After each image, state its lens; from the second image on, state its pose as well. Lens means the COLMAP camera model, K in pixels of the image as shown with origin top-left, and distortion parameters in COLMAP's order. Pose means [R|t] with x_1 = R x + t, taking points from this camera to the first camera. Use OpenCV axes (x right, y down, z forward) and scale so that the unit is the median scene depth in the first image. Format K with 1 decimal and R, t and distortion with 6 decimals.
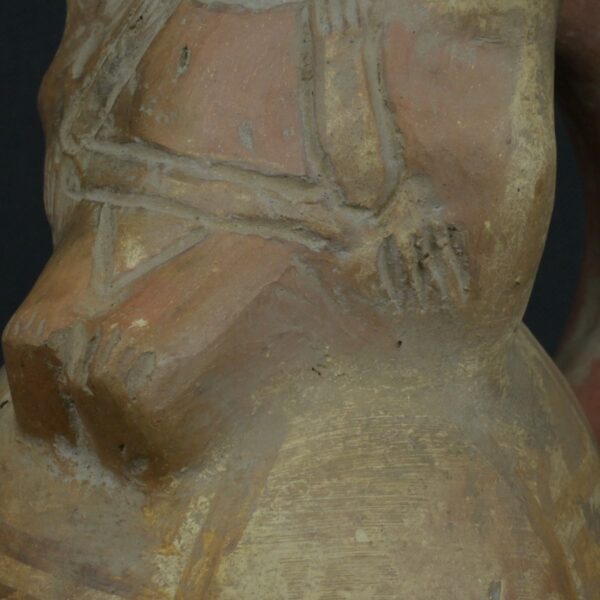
lens RADIAL K [[1937.4, 0, 300.0], [0, 1937.4, 300.0], [0, 0, 1]] dist [-0.004146, 0.569611]
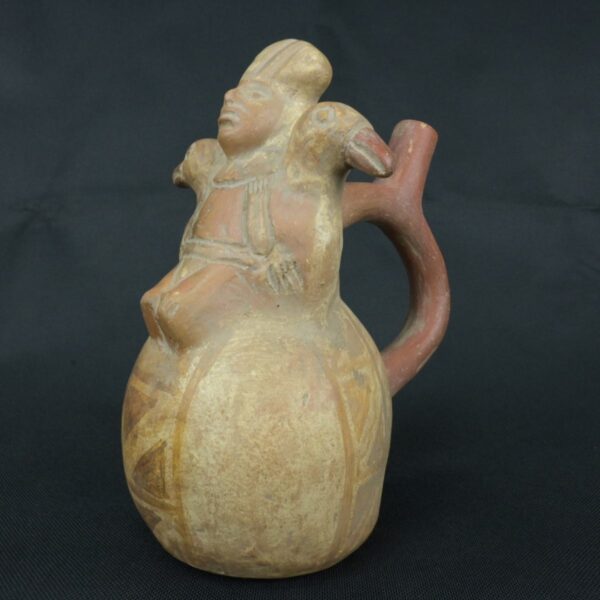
lens RADIAL K [[617.3, 0, 300.0], [0, 617.3, 300.0], [0, 0, 1]] dist [0.005544, -0.001819]
pose [[0.977705, 0.002252, -0.209969, 0.269064], [-0.025358, 0.993891, -0.107418, 0.109104], [0.208444, 0.110347, 0.971789, 0.167188]]
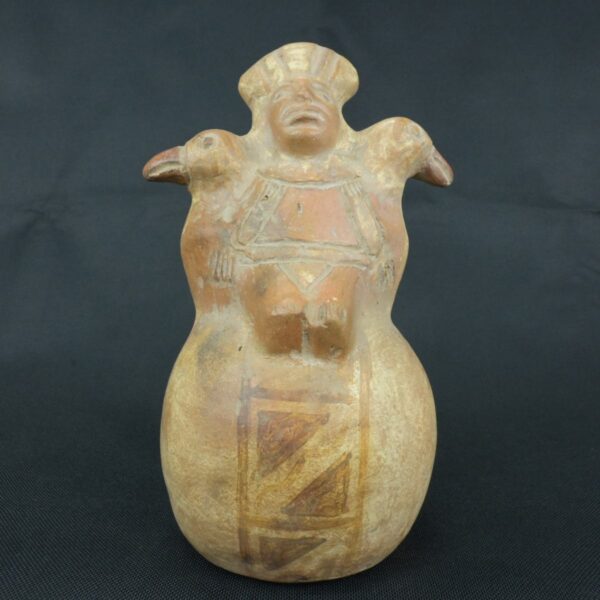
lens RADIAL K [[617.3, 0, 300.0], [0, 617.3, 300.0], [0, 0, 1]] dist [0.005544, -0.001819]
pose [[0.792279, -0.099446, 0.602000, -0.613069], [0.153439, 0.987395, -0.038828, 0.037754], [-0.590551, 0.123133, 0.797551, 0.337716]]
